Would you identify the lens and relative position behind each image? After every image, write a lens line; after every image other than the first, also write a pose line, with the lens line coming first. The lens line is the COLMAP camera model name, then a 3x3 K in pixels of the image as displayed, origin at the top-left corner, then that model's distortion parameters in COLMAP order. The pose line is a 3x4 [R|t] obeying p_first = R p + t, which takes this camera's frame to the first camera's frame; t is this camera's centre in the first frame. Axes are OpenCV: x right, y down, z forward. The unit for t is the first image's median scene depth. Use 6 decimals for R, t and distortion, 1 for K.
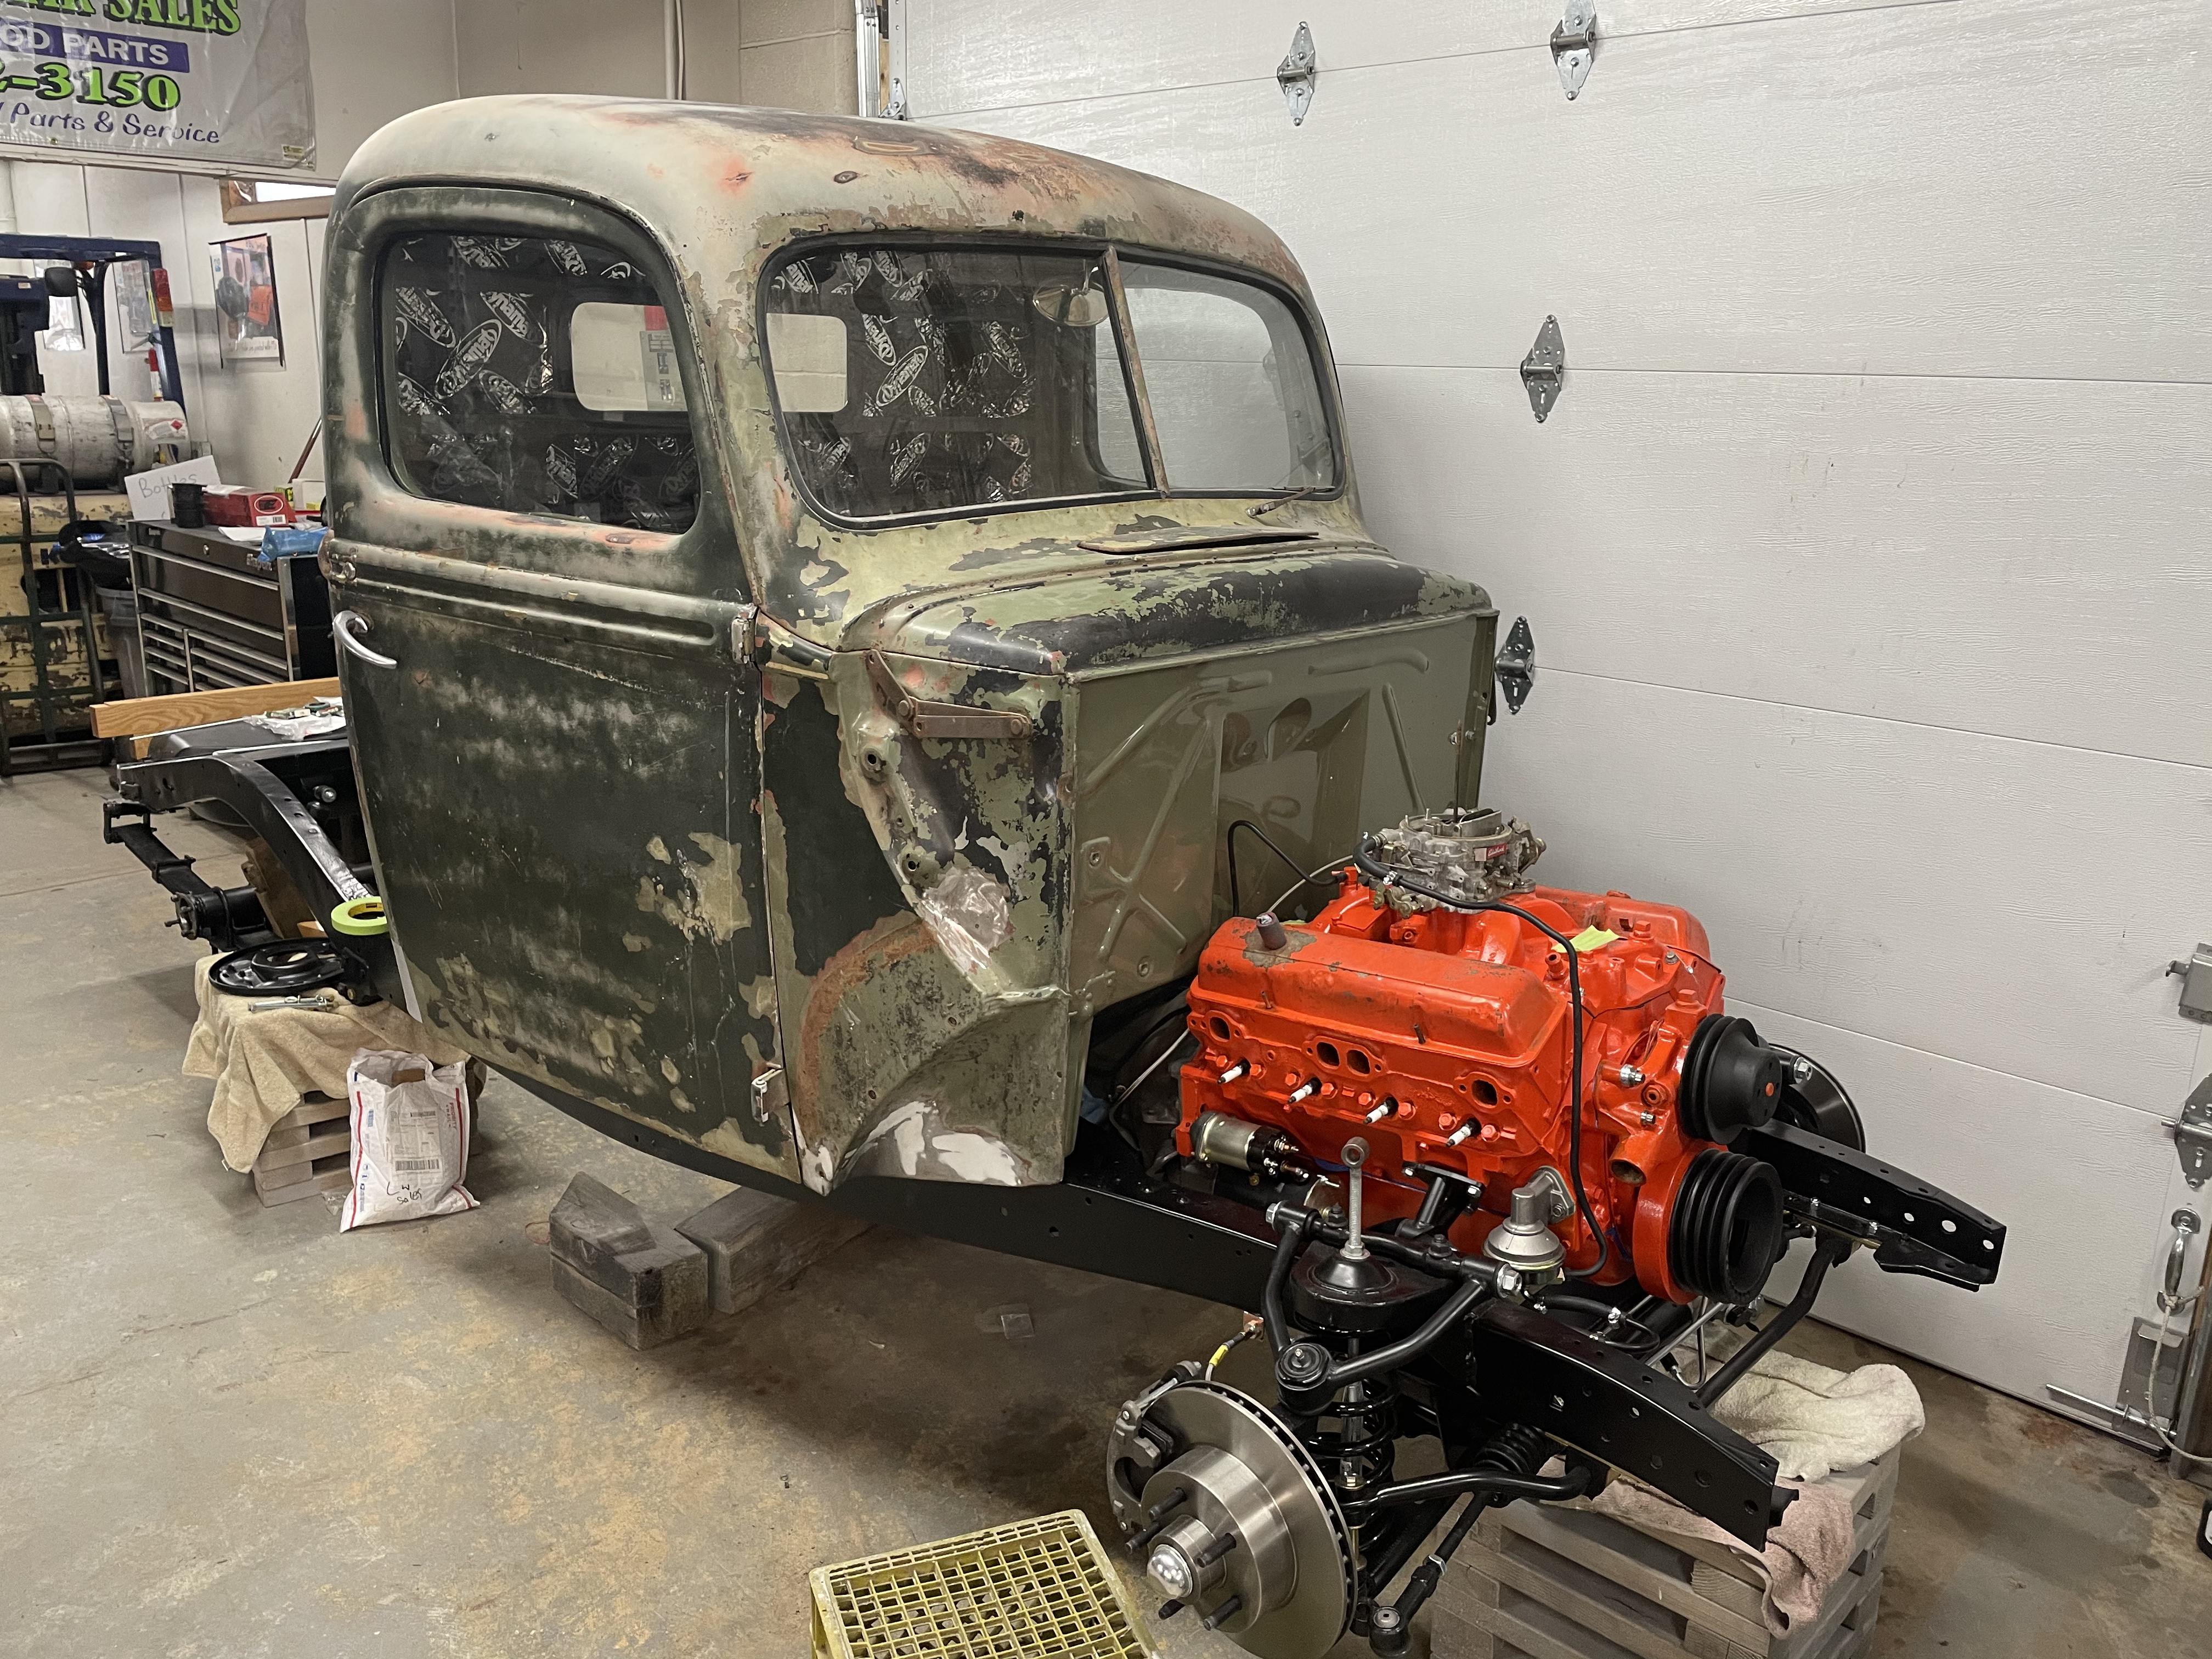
lens RADIAL K [[1678.1, 0, 1093.4], [0, 1678.1, 836.9], [0, 0, 1]] dist [0.139497, -0.224081]
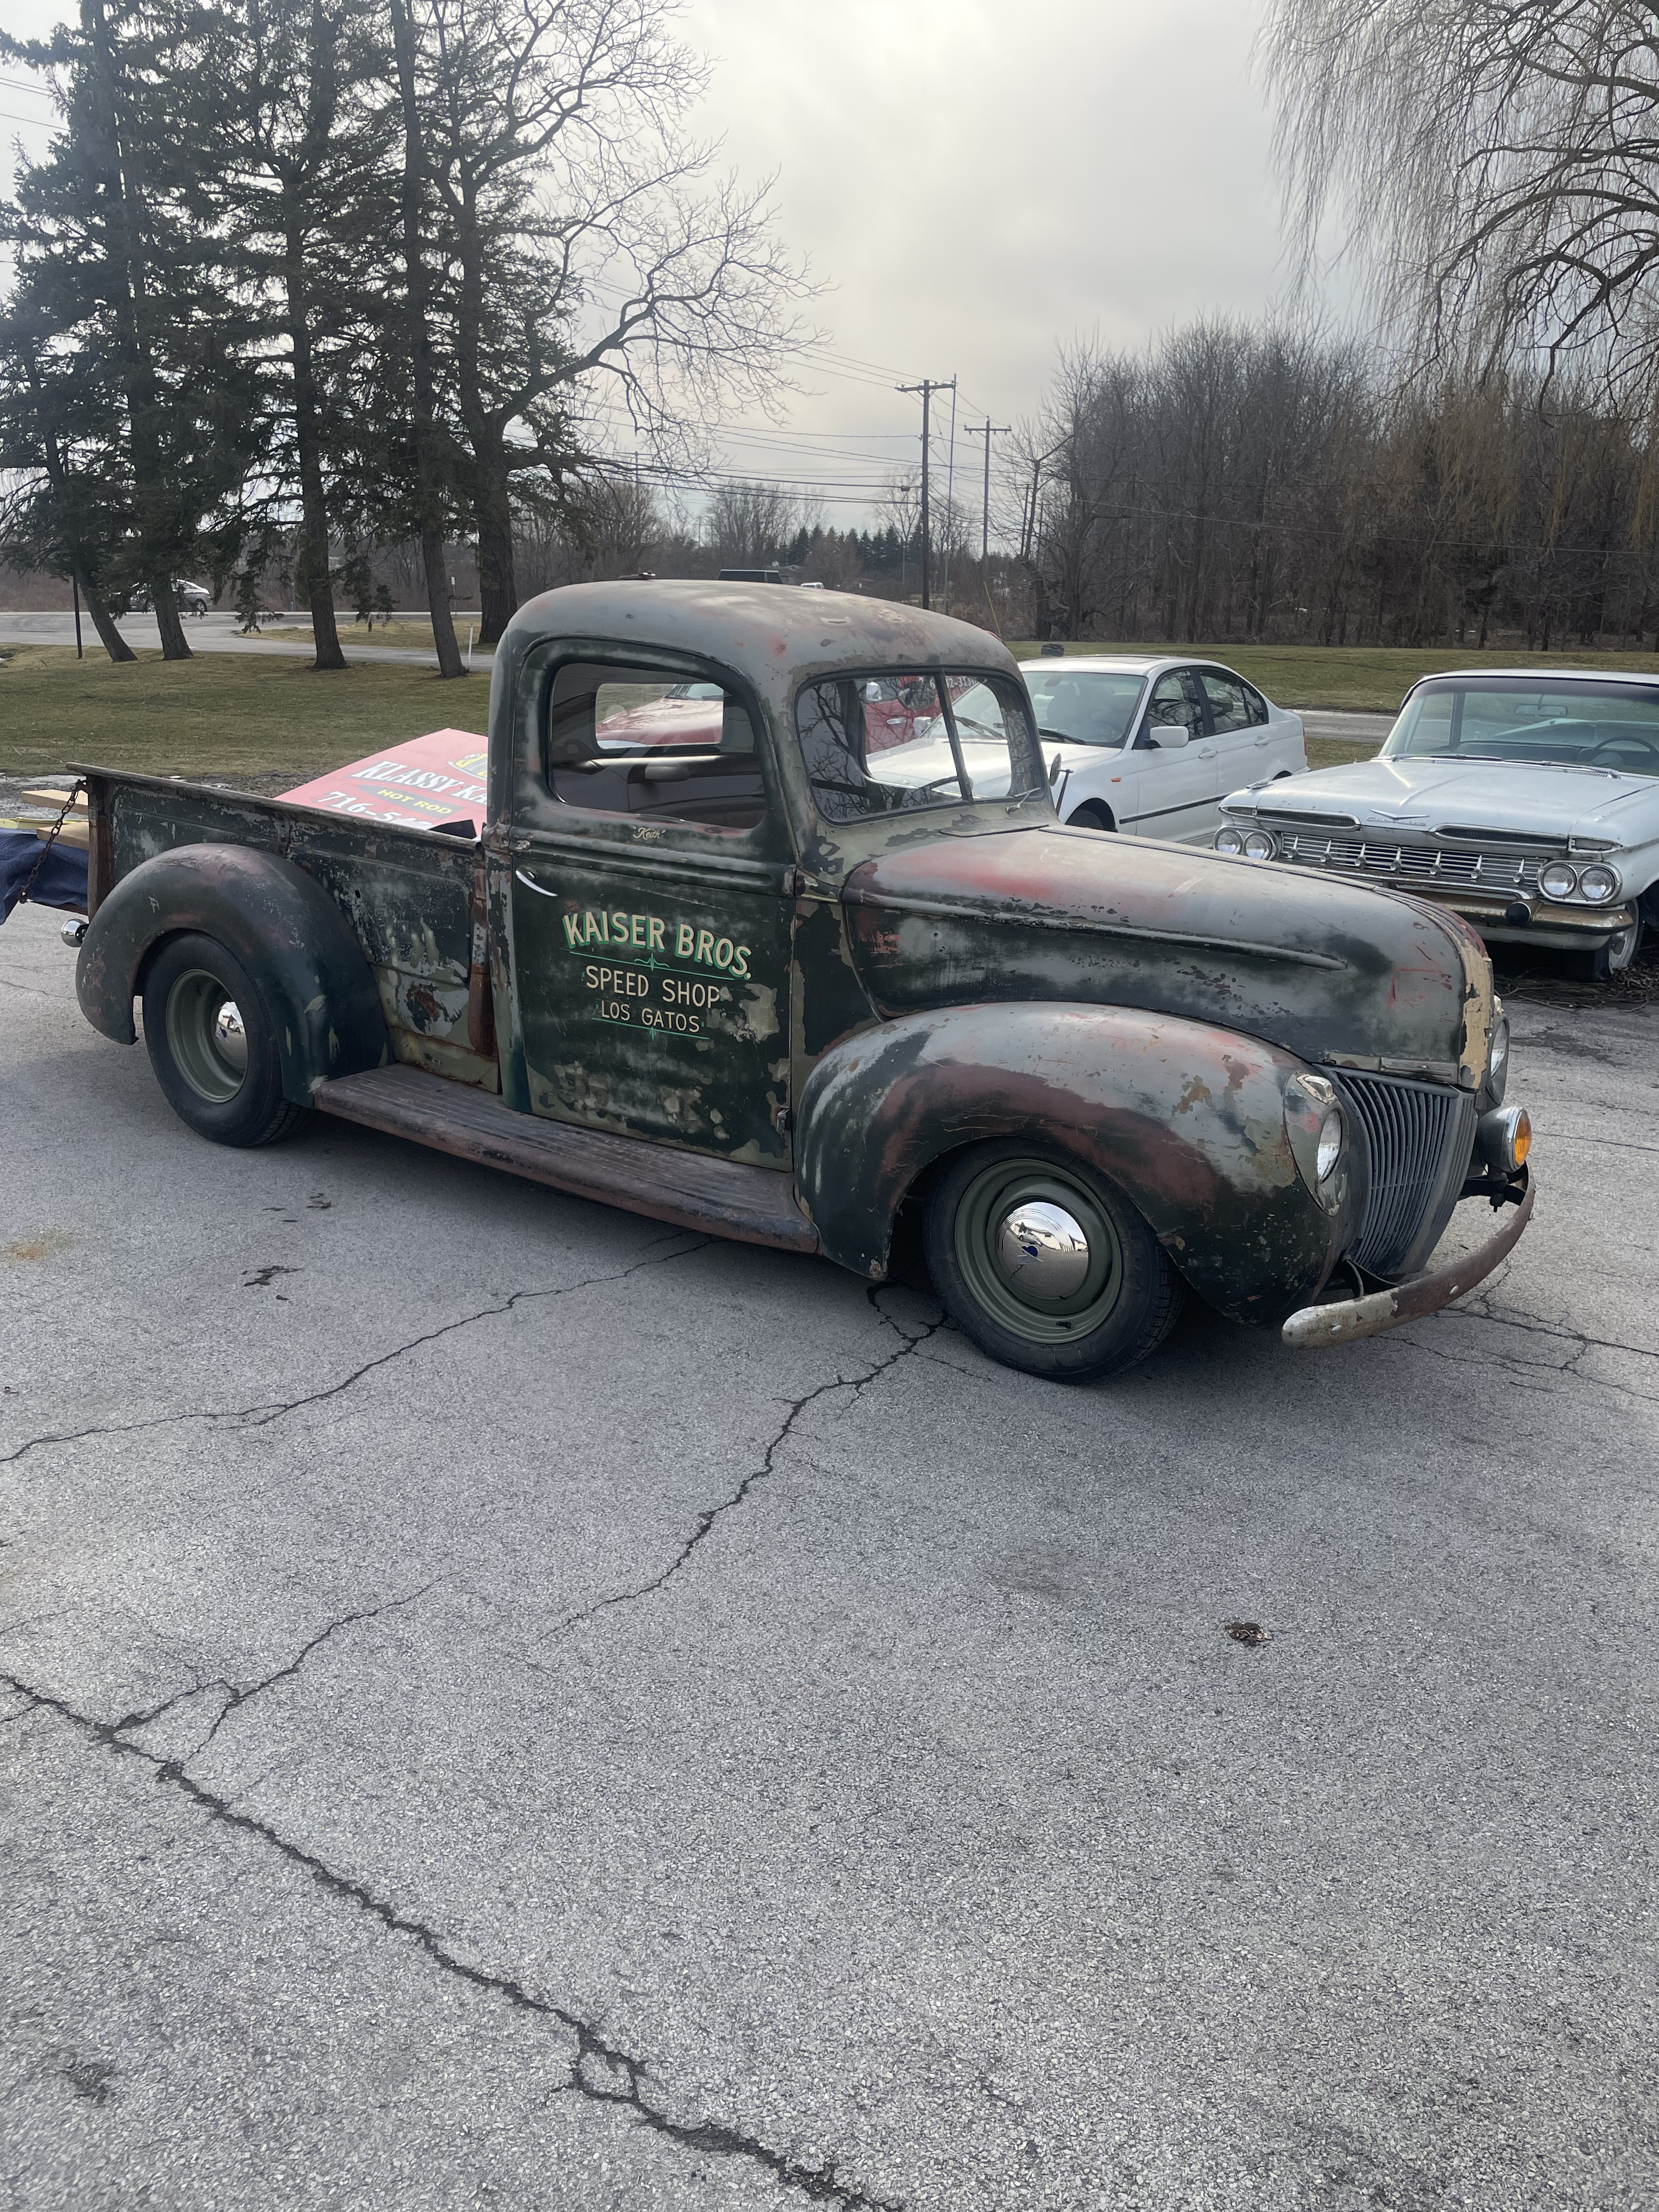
lens RADIAL K [[1678.1, 0, 829.5], [0, 1678.1, 1106.0], [0, 0, 1]] dist [0.139497, -0.224081]
pose [[0.992444, -0.018603, 0.121283, -0.370708], [0.016593, 0.999708, 0.017566, 0.102139], [-0.121575, -0.015421, 0.992462, -0.888262]]
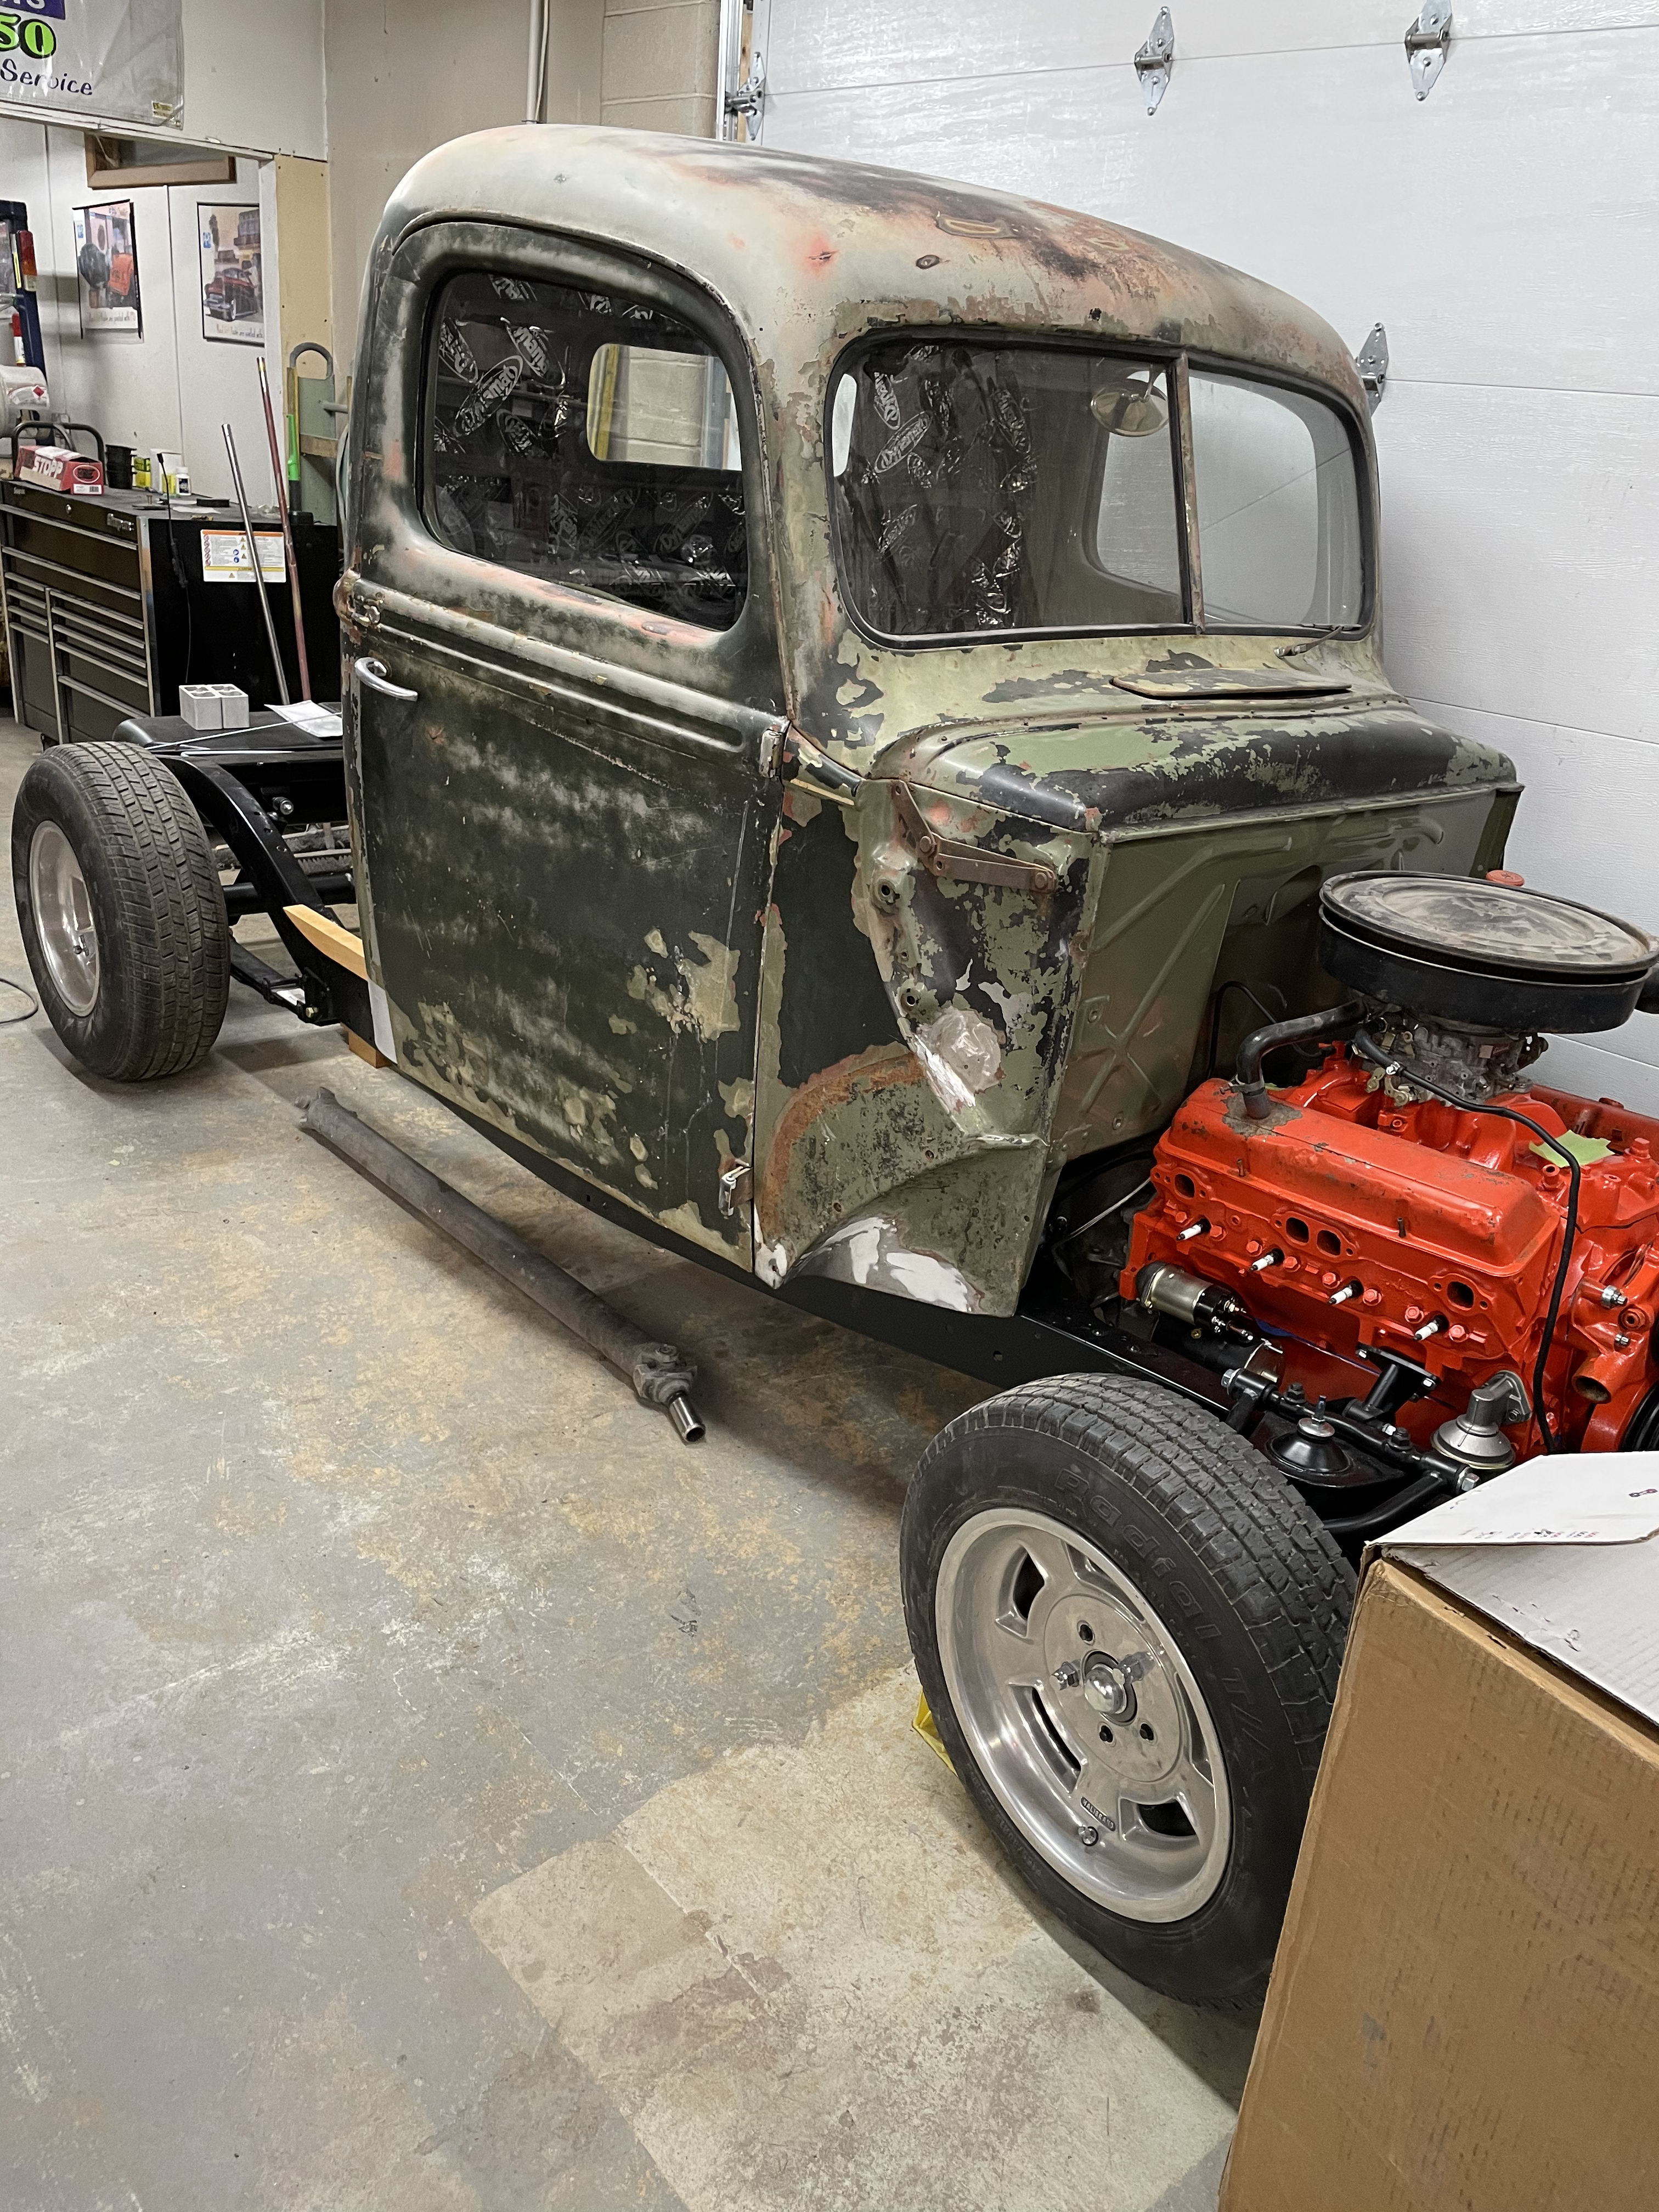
lens RADIAL K [[1667.0, 0, 839.5], [0, 1667.0, 1107.8], [0, 0, 1]] dist [0.126123, -0.208725]
pose [[0.990106, 0.130081, -0.052630, -0.080958], [-0.121110, 0.981586, 0.147721, -0.056547], [0.070877, -0.139885, 0.987628, -0.002568]]
